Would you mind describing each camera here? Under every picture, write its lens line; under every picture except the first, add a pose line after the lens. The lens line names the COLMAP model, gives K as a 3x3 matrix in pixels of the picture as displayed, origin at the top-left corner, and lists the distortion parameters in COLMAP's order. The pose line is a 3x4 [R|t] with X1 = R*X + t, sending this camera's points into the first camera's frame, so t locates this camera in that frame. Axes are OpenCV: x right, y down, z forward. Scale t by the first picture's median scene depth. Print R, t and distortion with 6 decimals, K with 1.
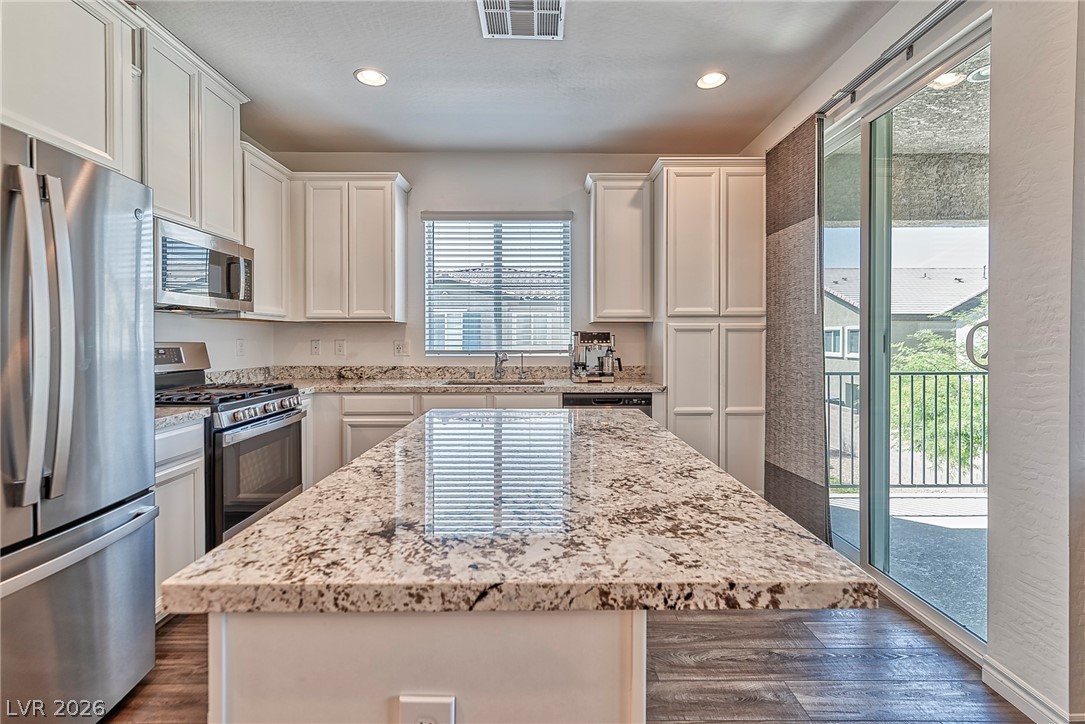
lens RADIAL K [[480.3, 0, 545.5], [0, 480.3, 341.8], [0, 0, 1]] dist [0.003894, -0.000066]
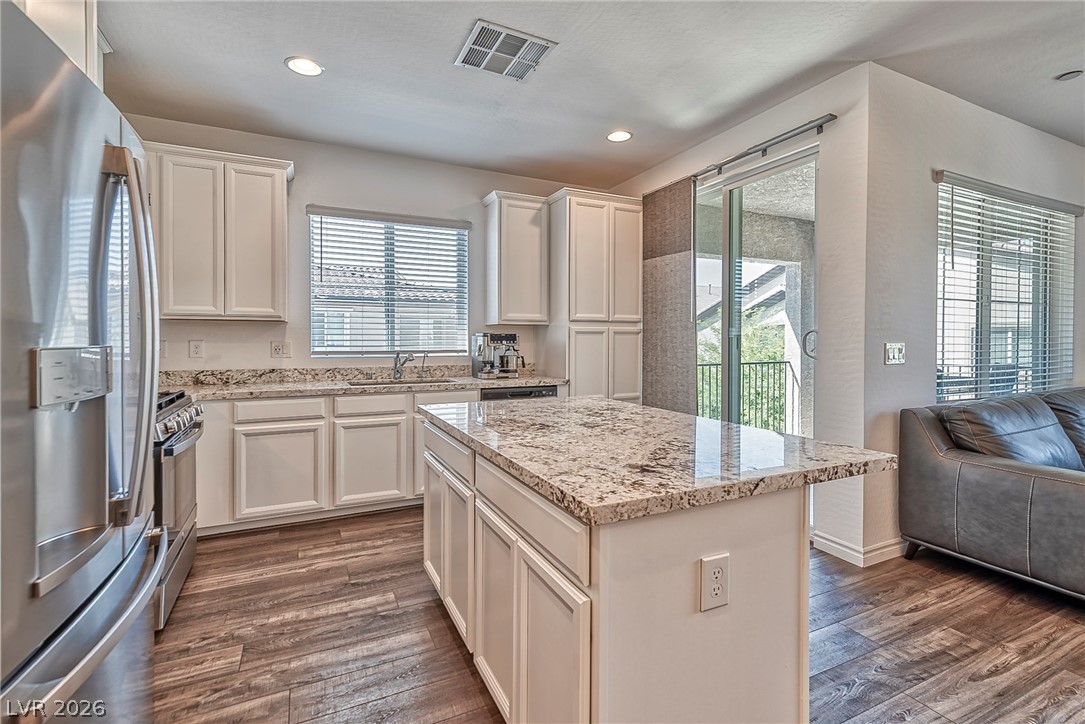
lens RADIAL K [[480.3, 0, 528.5], [0, 480.3, 342.9], [0, 0, 1]] dist [0.003894, -0.000066]
pose [[0.911830, -0.001484, 0.410566, -0.328741], [0.000124, 0.999994, 0.003337, -0.001971], [-0.410569, -0.002992, 0.911825, -0.047391]]
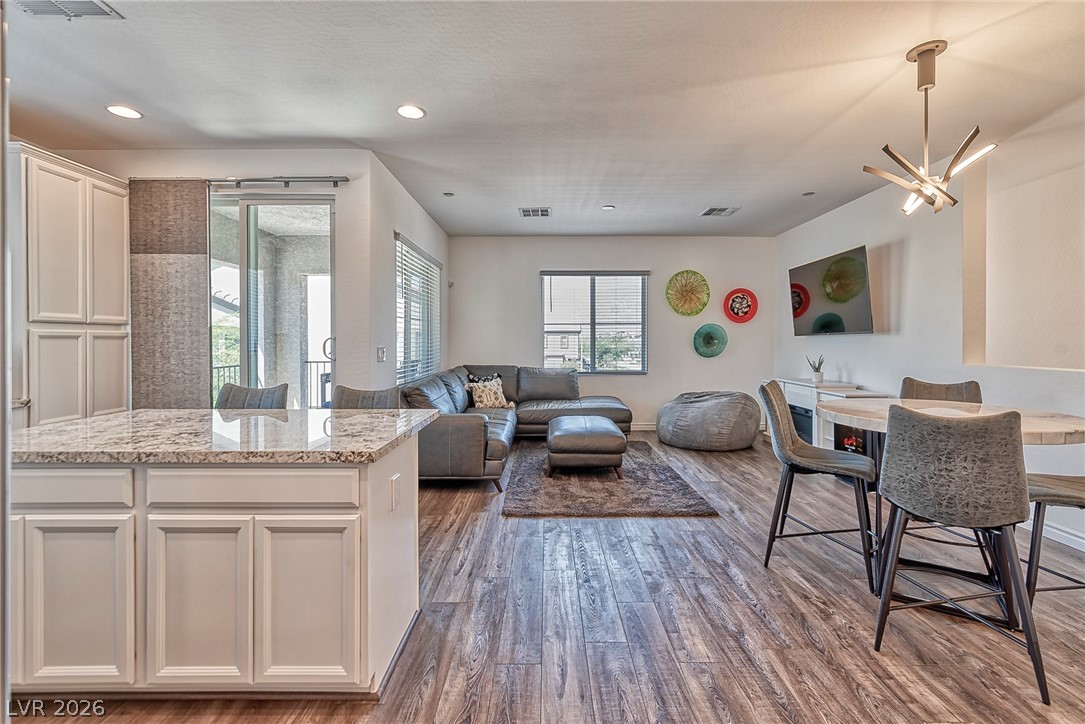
lens RADIAL K [[480.3, 0, 550.0], [0, 480.3, 342.3], [0, 0, 1]] dist [0.003894, -0.000066]
pose [[0.011541, -0.002537, 0.999930, -0.635264], [0.005961, 0.999979, 0.002468, -0.010216], [-0.999916, 0.005932, 0.011556, 0.015963]]
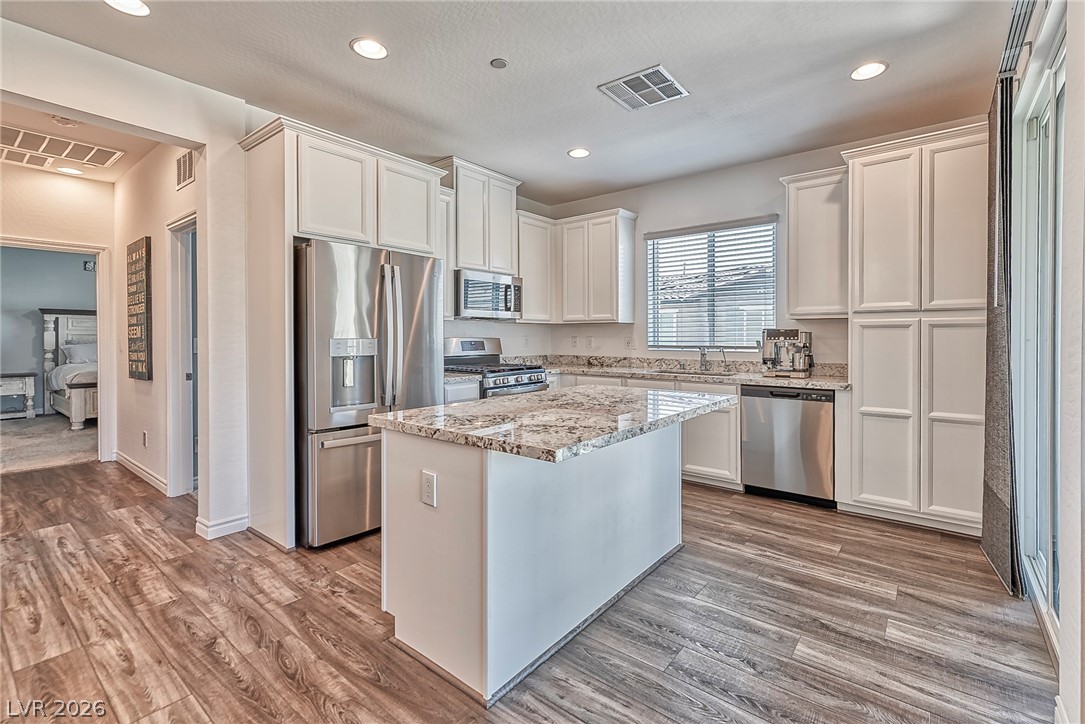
lens RADIAL K [[480.3, 0, 561.3], [0, 480.3, 342.1], [0, 0, 1]] dist [0.003894, -0.000066]
pose [[0.780036, 0.006090, -0.625705, 0.405186], [-0.001458, 0.999968, 0.007915, 0.000822], [0.625733, -0.005262, 0.780019, -0.118063]]
